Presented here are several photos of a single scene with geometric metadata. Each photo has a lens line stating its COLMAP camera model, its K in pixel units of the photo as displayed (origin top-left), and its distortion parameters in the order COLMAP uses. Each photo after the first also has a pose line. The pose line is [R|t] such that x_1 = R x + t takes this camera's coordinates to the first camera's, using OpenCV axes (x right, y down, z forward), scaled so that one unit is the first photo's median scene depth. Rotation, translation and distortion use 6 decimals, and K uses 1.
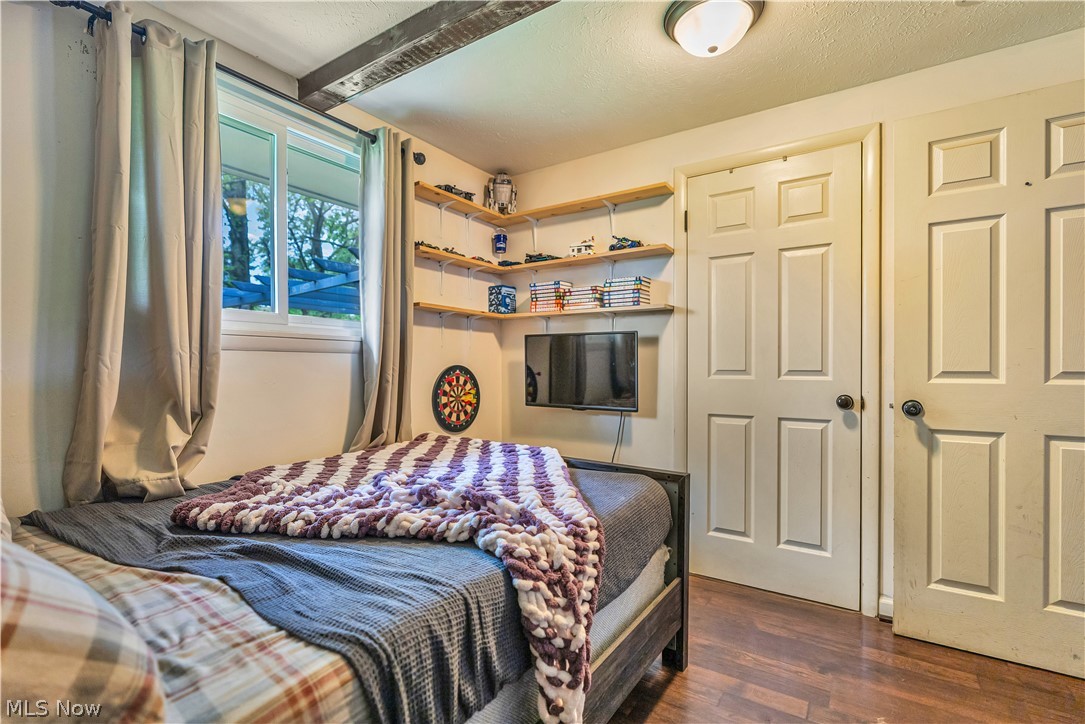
lens RADIAL K [[491.5, 0, 544.1], [0, 491.5, 366.1], [0, 0, 1]] dist [-0.004134, 0.000858]
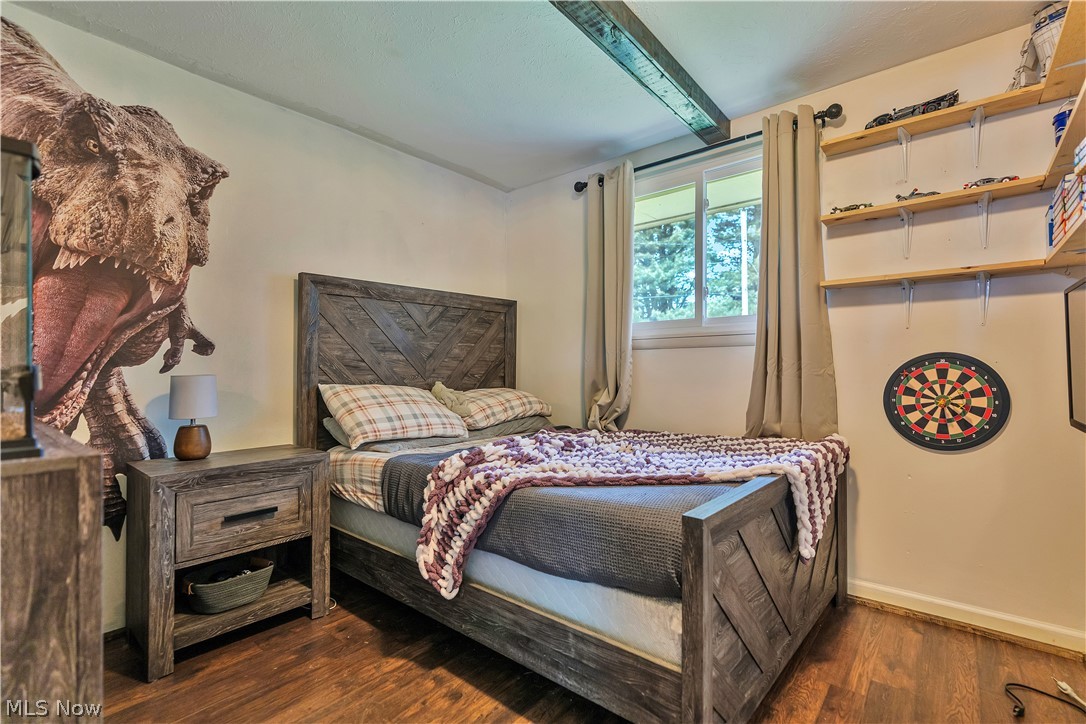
lens RADIAL K [[492.0, 0, 543.0], [0, 492.0, 361.7], [0, 0, 1]] dist [-0.004134, 0.000858]
pose [[-0.105204, -0.013080, -0.994365, 0.571940], [0.009115, 0.999859, -0.014117, 0.015752], [0.994409, -0.010548, -0.105069, 0.525537]]
